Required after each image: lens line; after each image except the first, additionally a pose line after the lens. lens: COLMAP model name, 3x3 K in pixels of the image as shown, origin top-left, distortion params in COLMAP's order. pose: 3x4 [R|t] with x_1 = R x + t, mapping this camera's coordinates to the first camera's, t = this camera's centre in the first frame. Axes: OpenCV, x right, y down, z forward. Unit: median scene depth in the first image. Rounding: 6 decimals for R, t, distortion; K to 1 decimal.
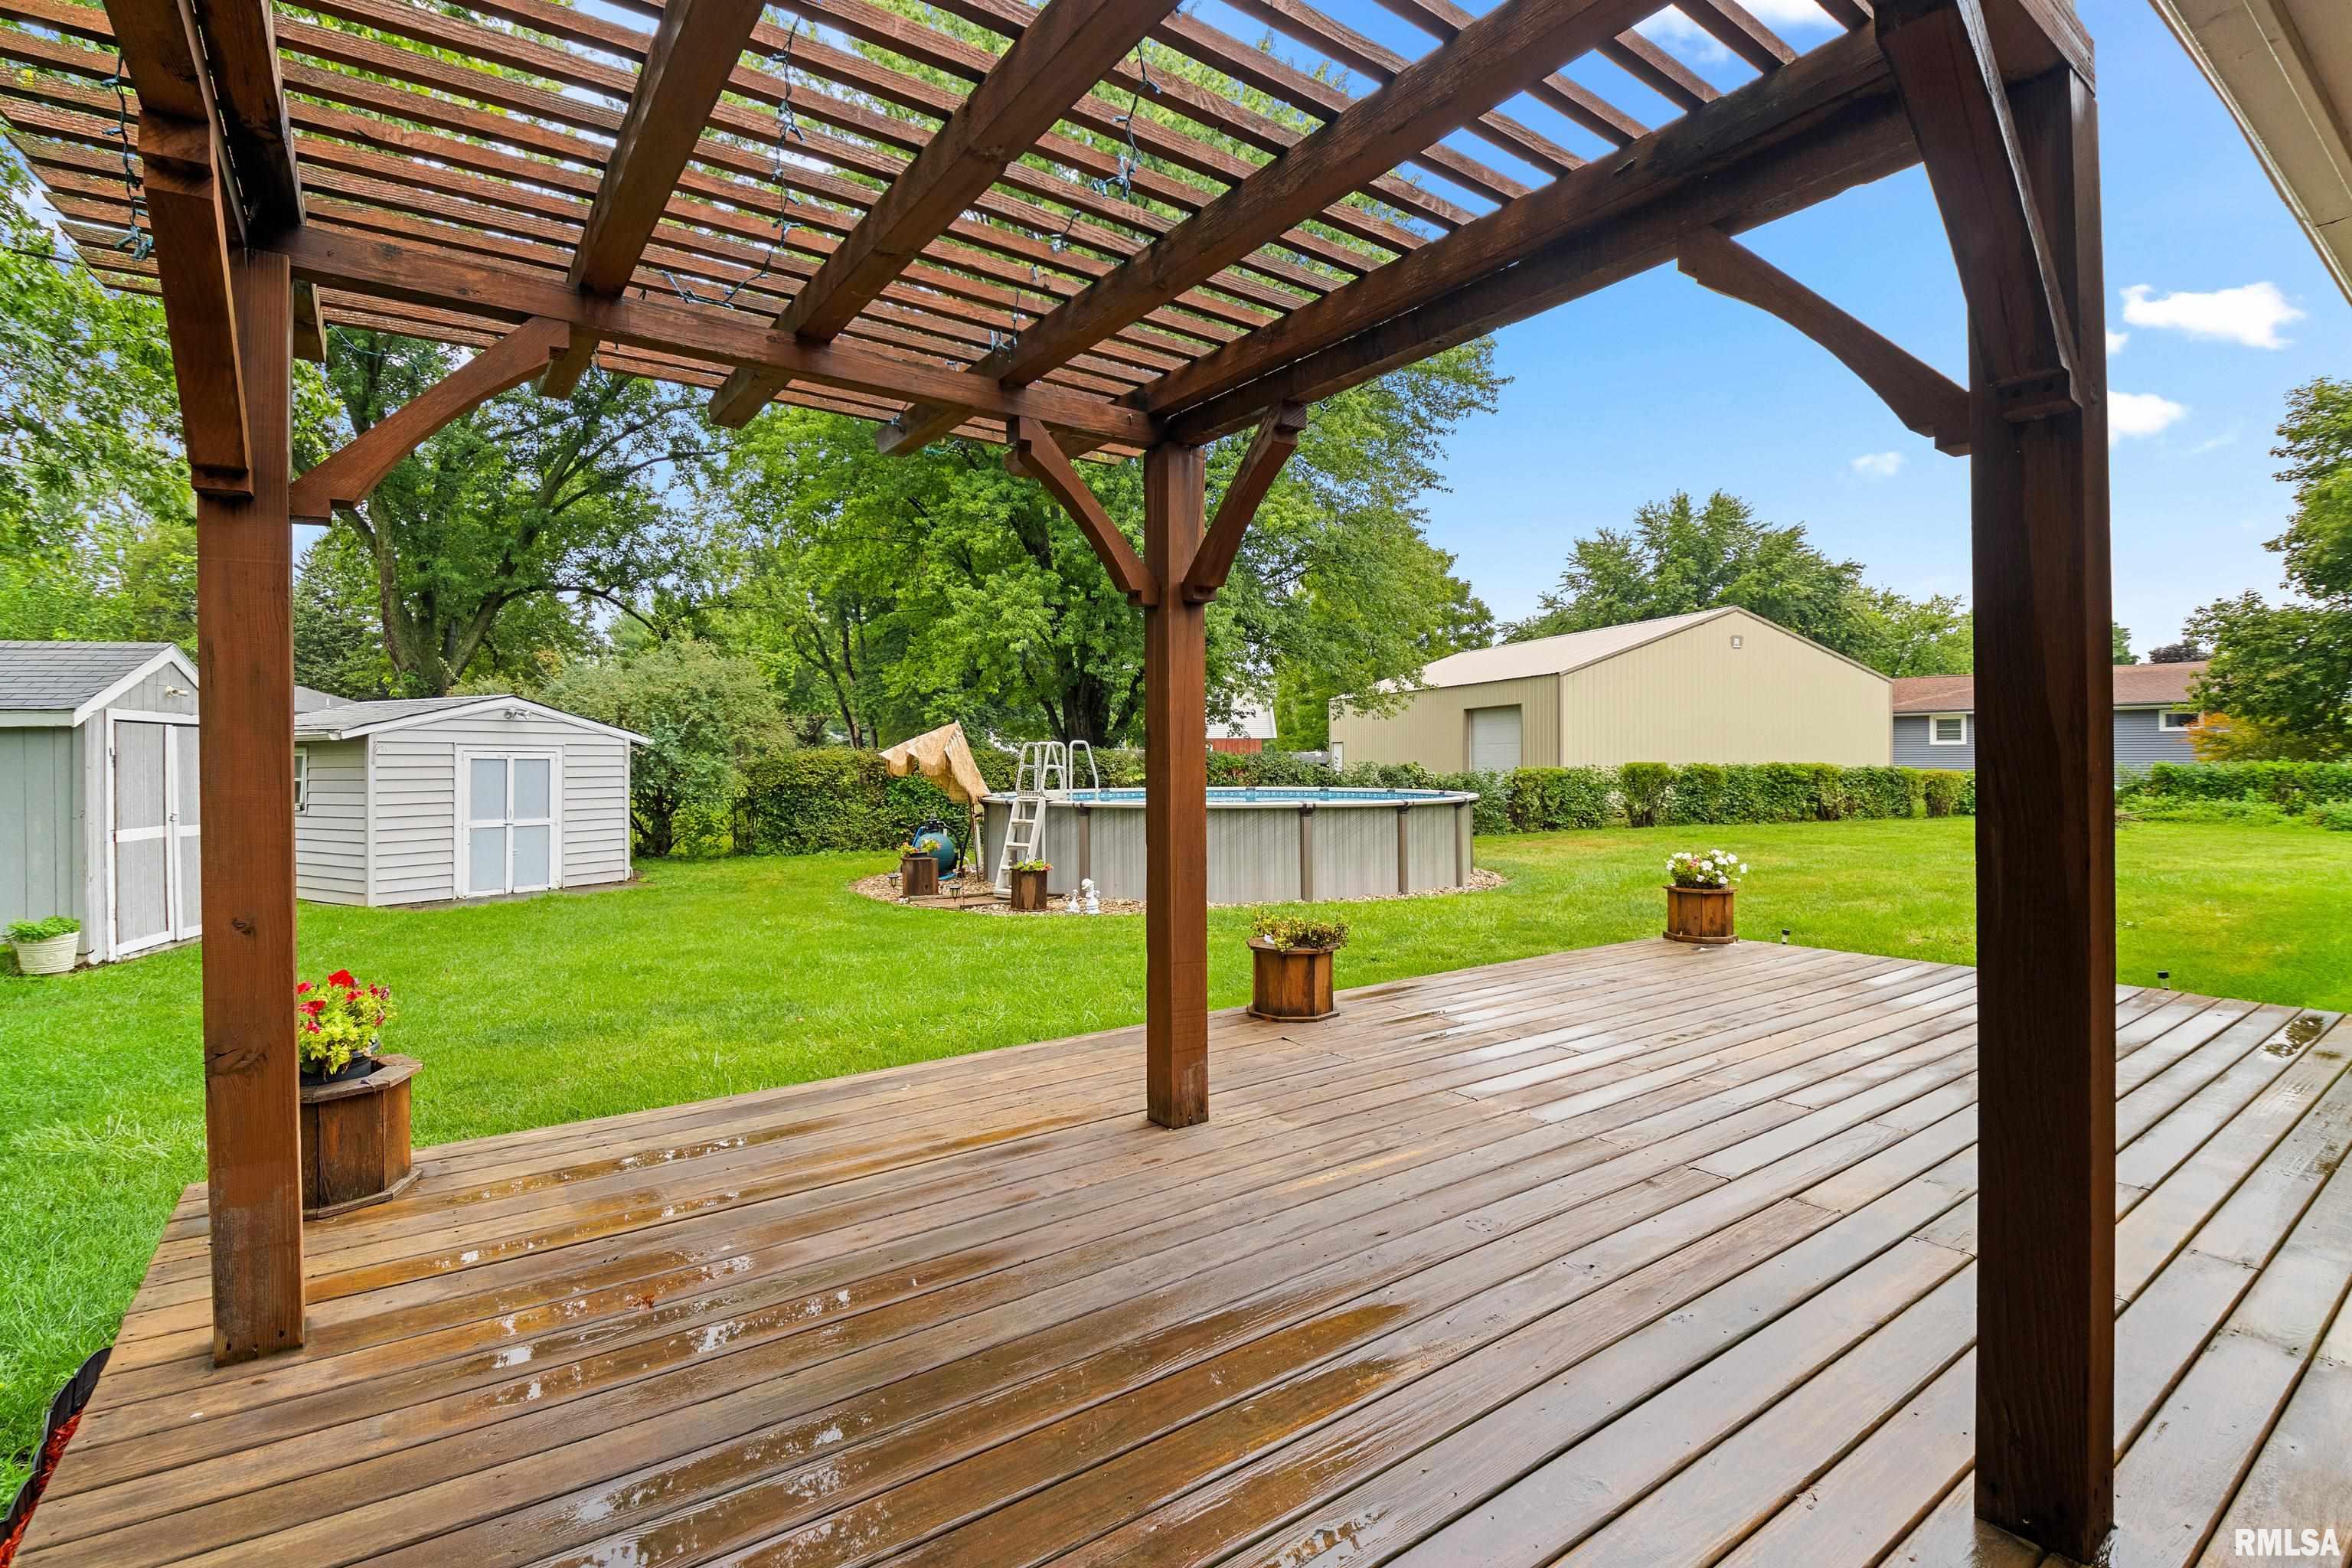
lens RADIAL K [[1098.6, 0, 1152.9], [0, 1098.6, 776.3], [0, 0, 1]] dist [0.011501, -0.000357]
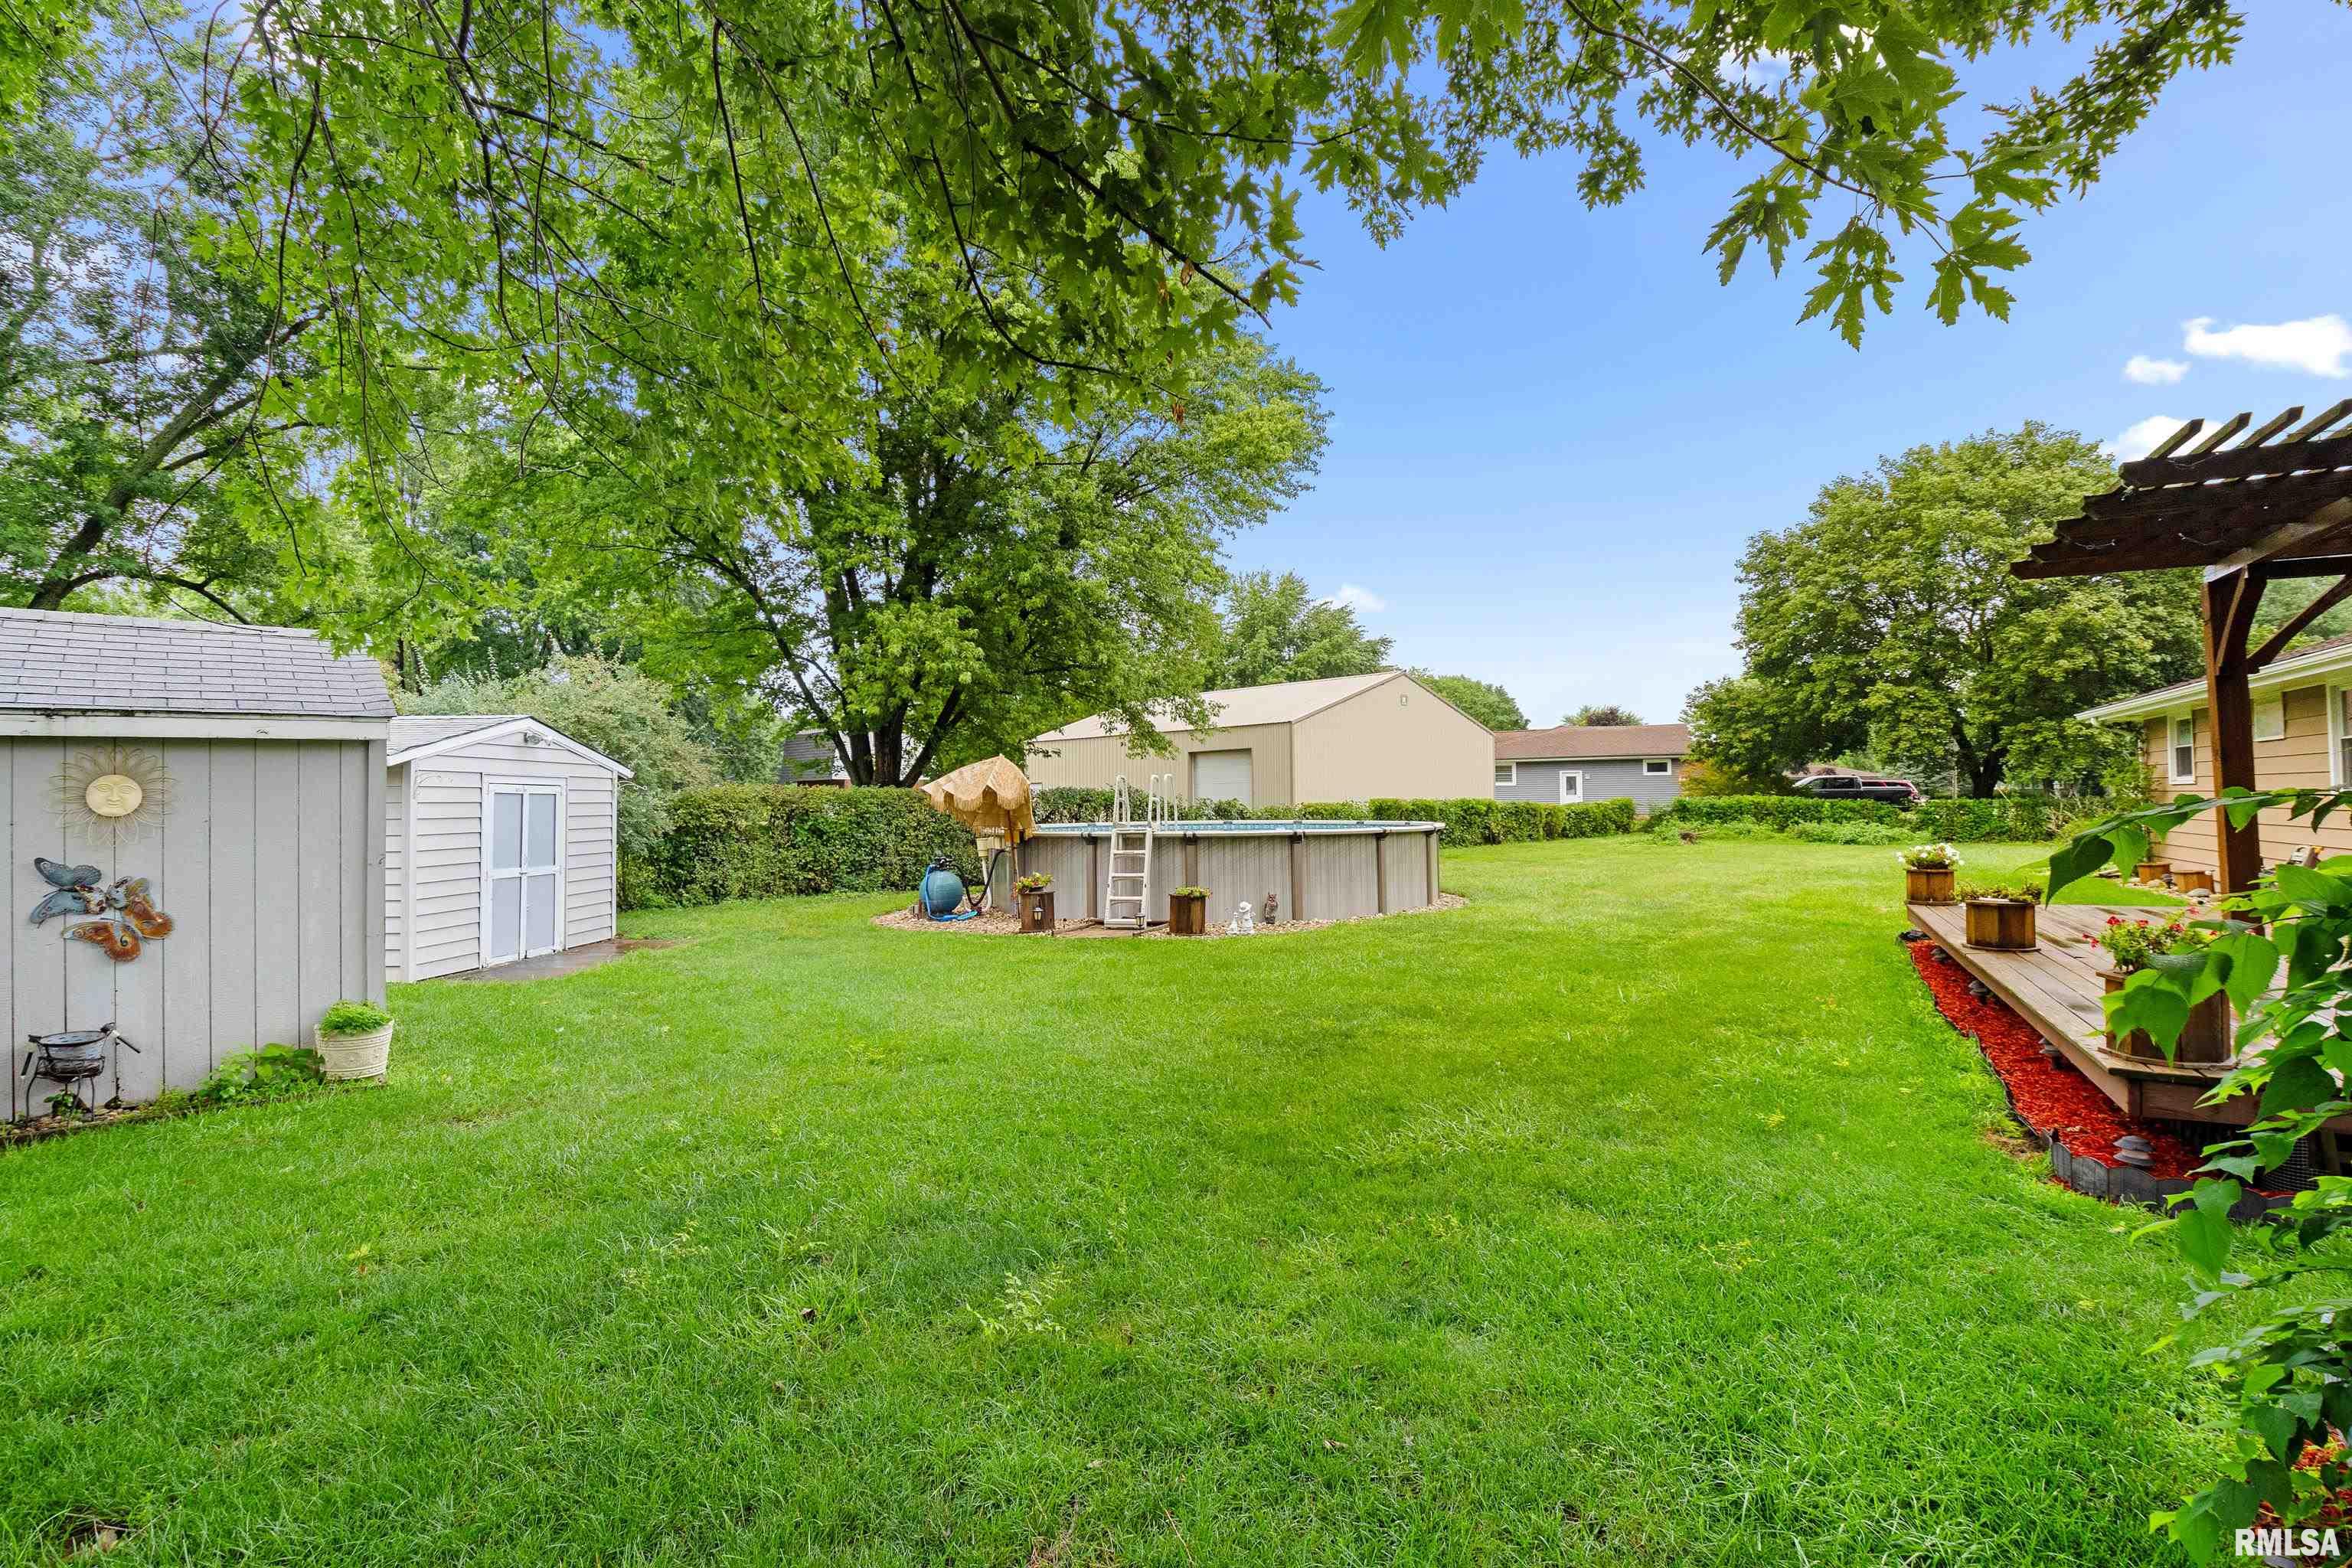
lens RADIAL K [[1083.6, 0, 1173.6], [0, 1083.6, 820.6], [0, 0, 1]] dist [0.014130, -0.000086]
pose [[0.908241, -0.014184, 0.418206, -0.410256], [0.014609, 0.999891, 0.002184, 0.008027], [-0.418191, 0.004126, 0.908350, 0.059774]]
